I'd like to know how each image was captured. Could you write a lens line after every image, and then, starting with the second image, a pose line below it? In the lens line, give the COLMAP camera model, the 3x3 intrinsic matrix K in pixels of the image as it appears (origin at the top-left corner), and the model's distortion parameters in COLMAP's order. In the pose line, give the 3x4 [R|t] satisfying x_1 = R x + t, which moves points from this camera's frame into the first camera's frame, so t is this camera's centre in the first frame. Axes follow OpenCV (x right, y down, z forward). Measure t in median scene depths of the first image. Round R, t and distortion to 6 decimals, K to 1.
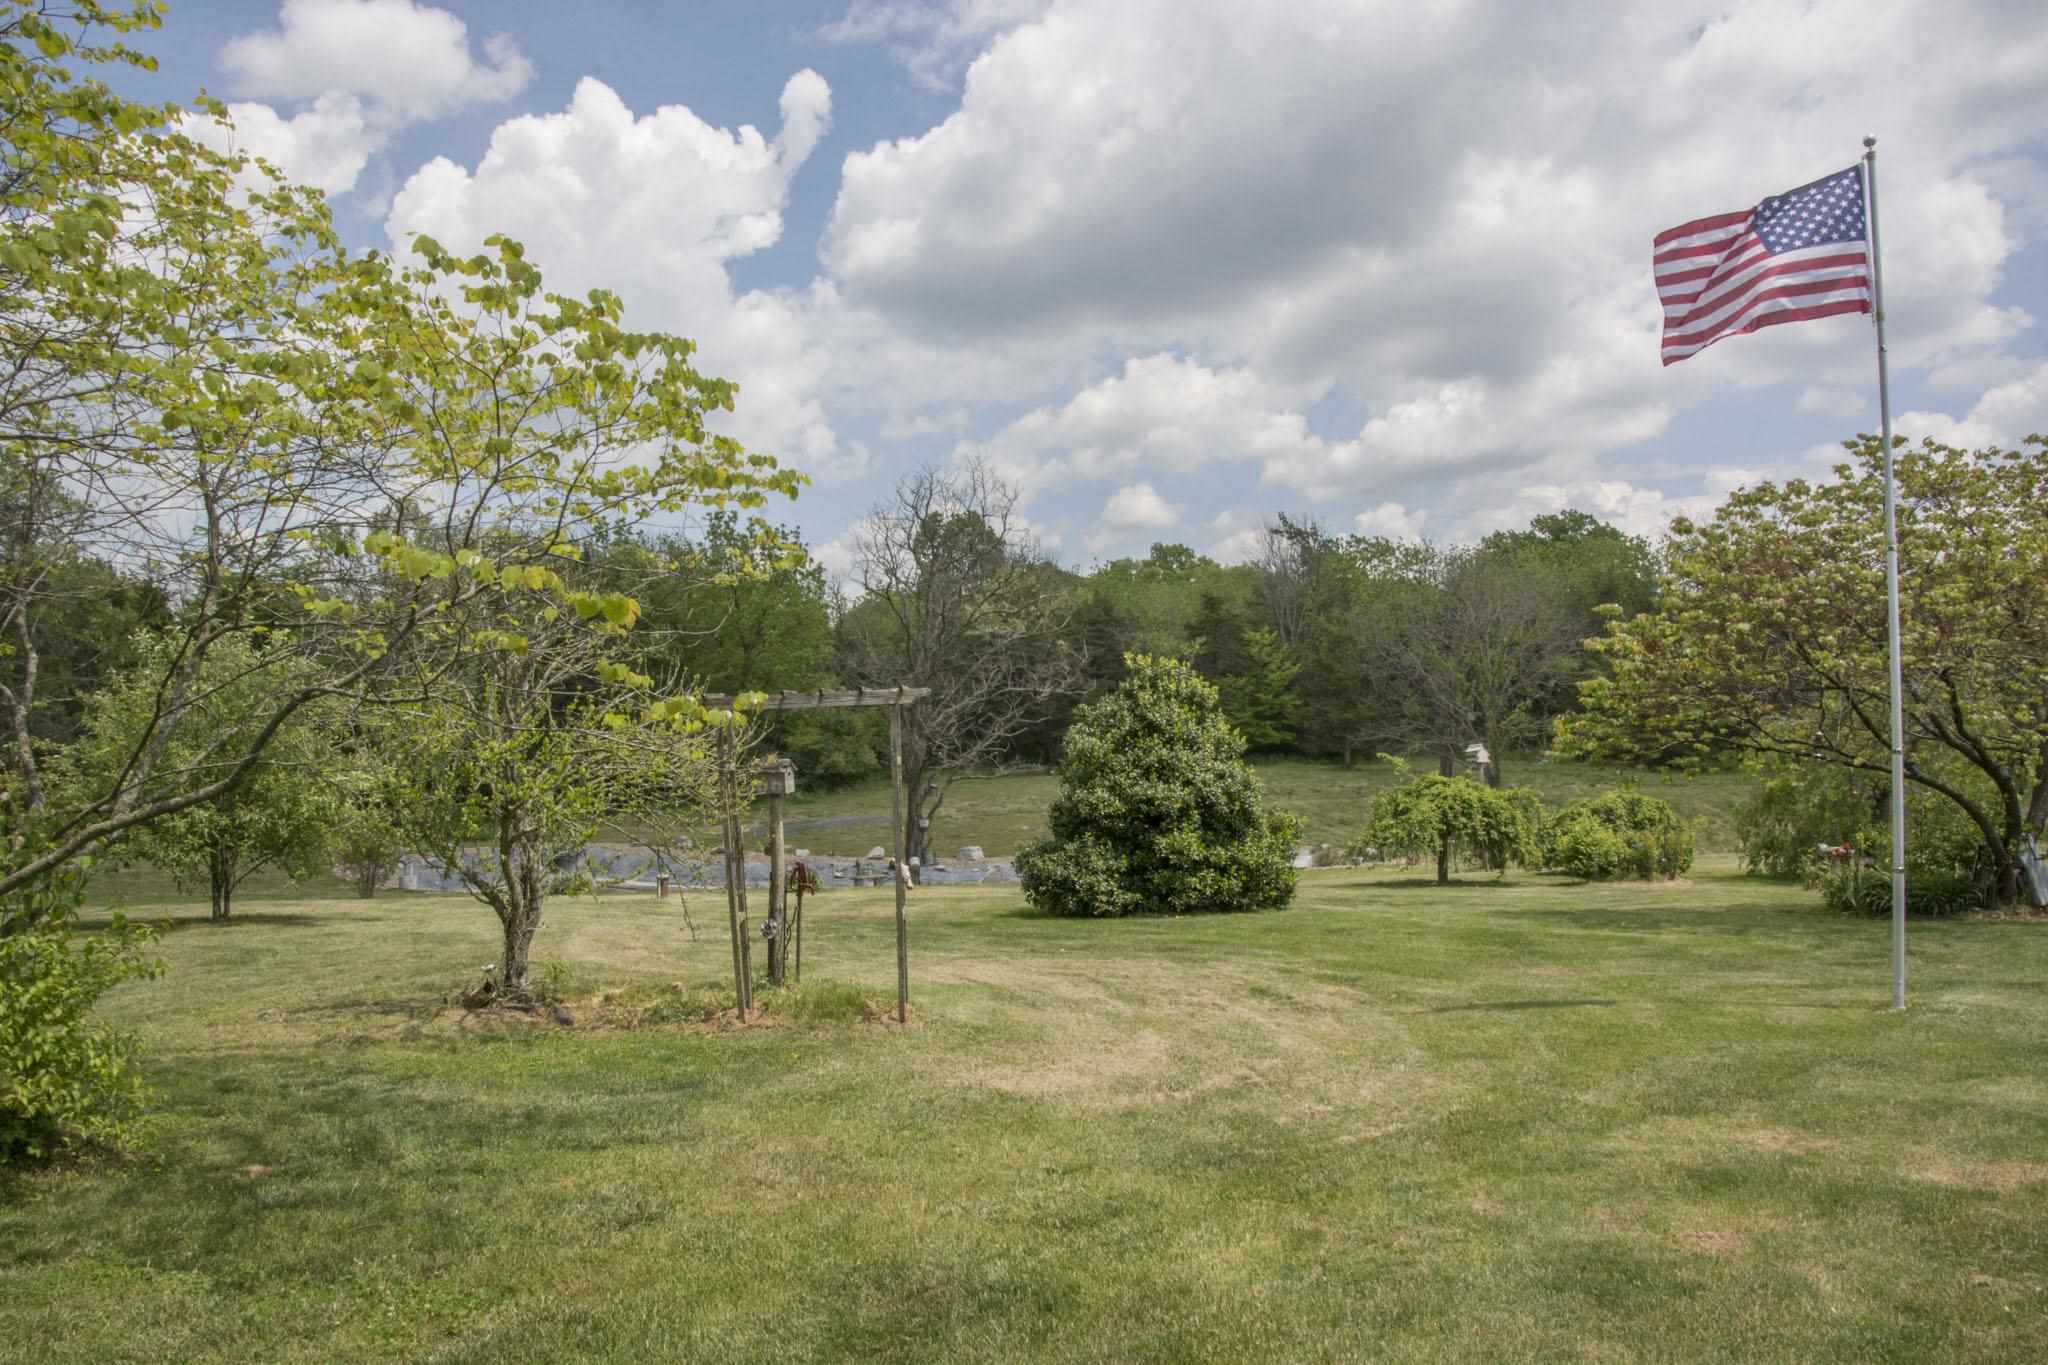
lens RADIAL K [[1490.0, 0, 1012.5], [0, 1490.0, 713.3], [0, 0, 1]] dist [-0.117361, 0.064833]
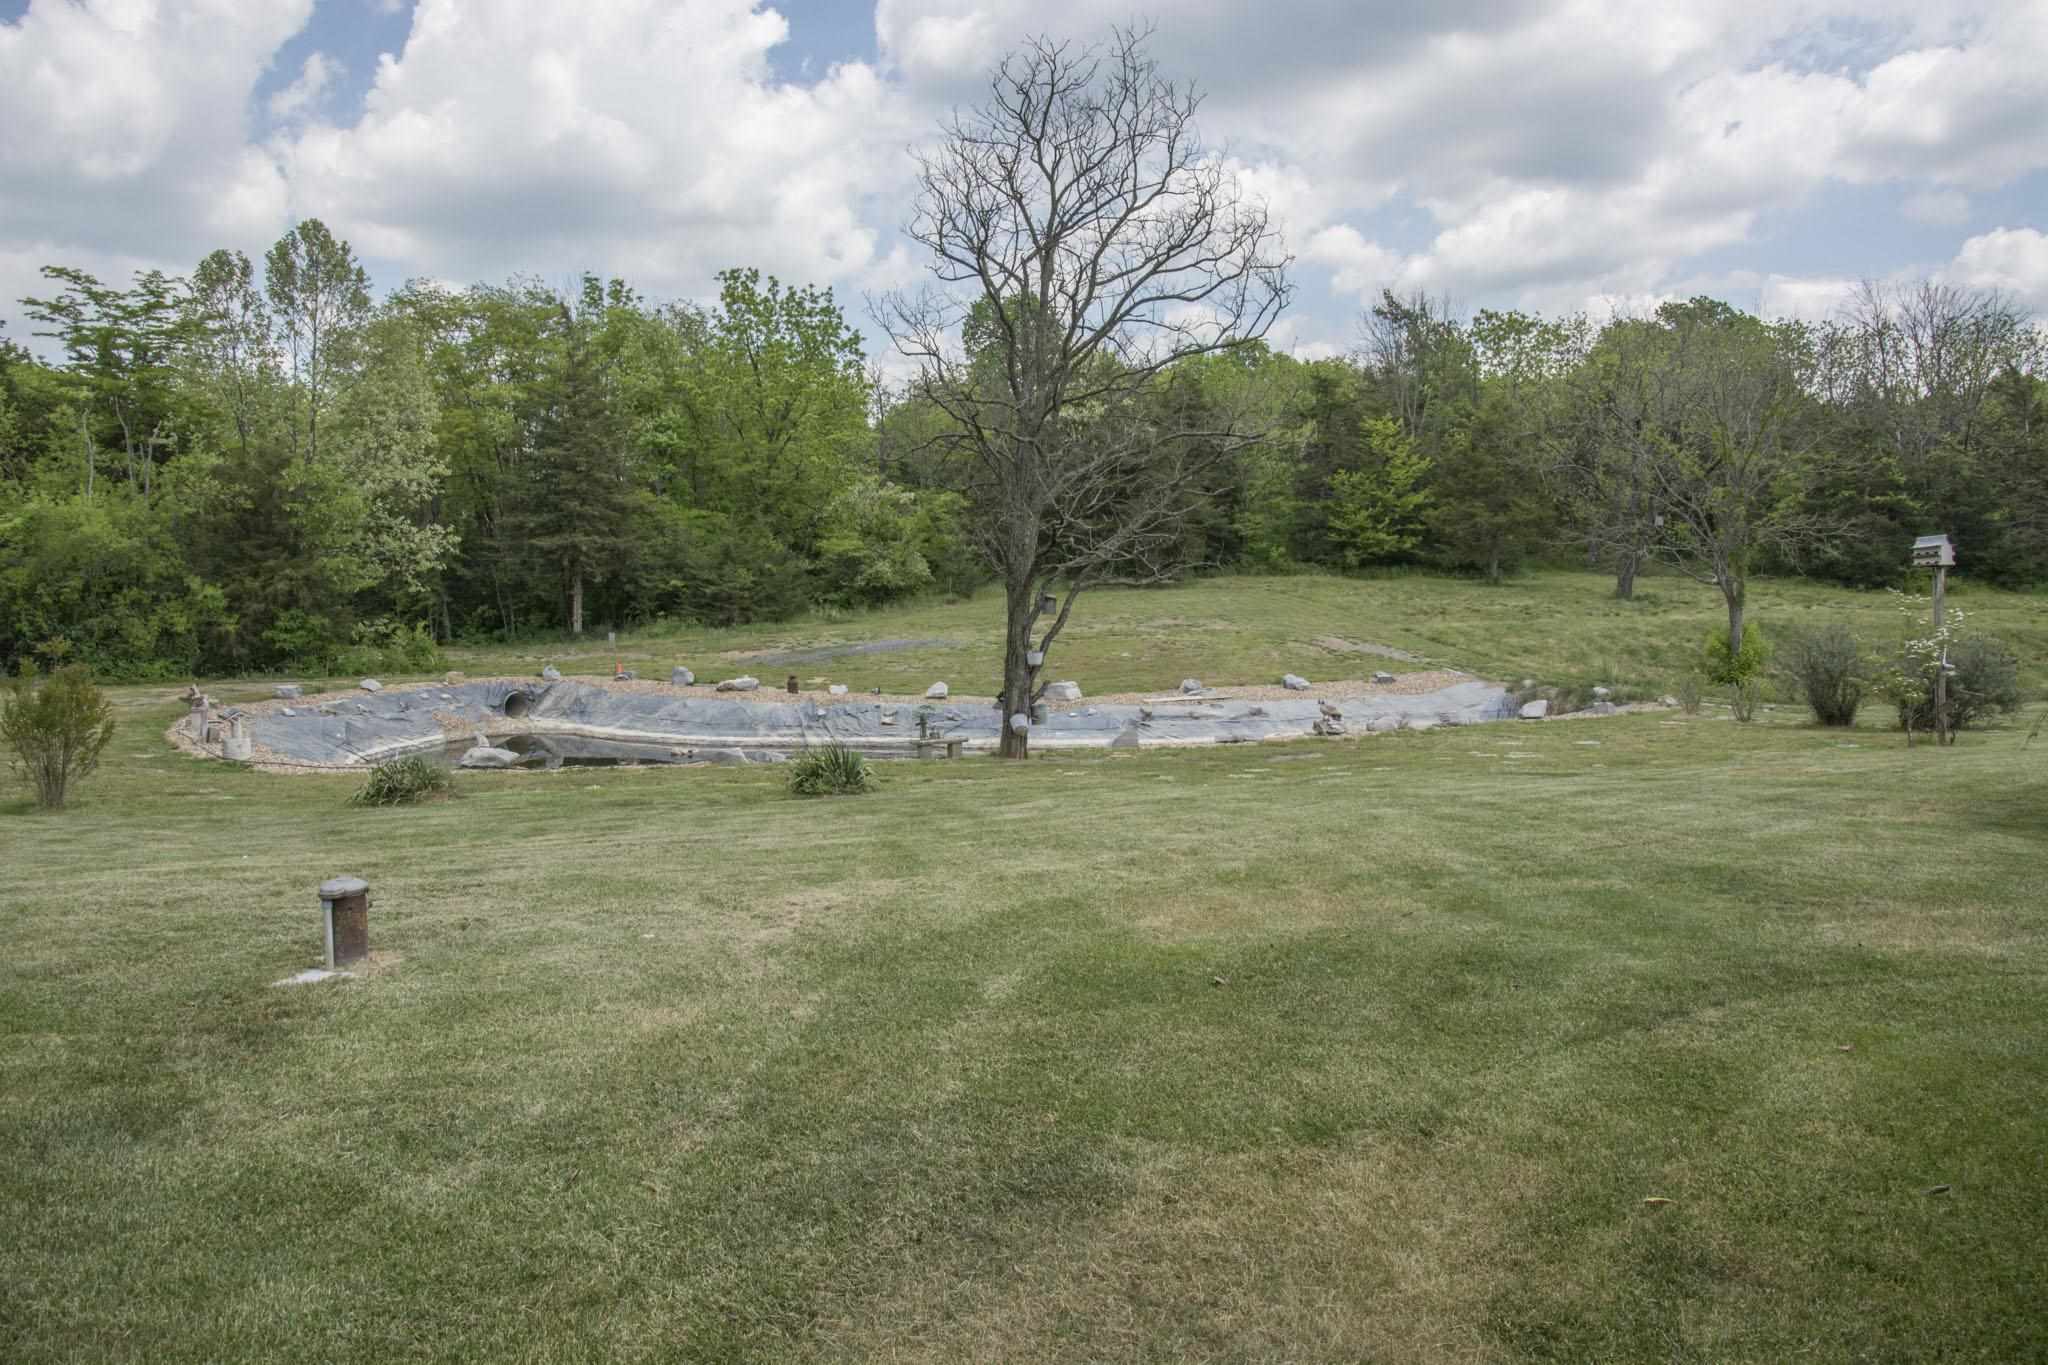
lens RADIAL K [[1490.0, 0, 1012.5], [0, 1490.0, 713.3], [0, 0, 1]] dist [-0.117361, 0.064833]
pose [[0.999646, 0.002840, -0.026466, -0.021353], [0.000395, 0.992600, 0.121431, 0.009246], [0.026615, -0.121399, 0.992247, 0.161916]]
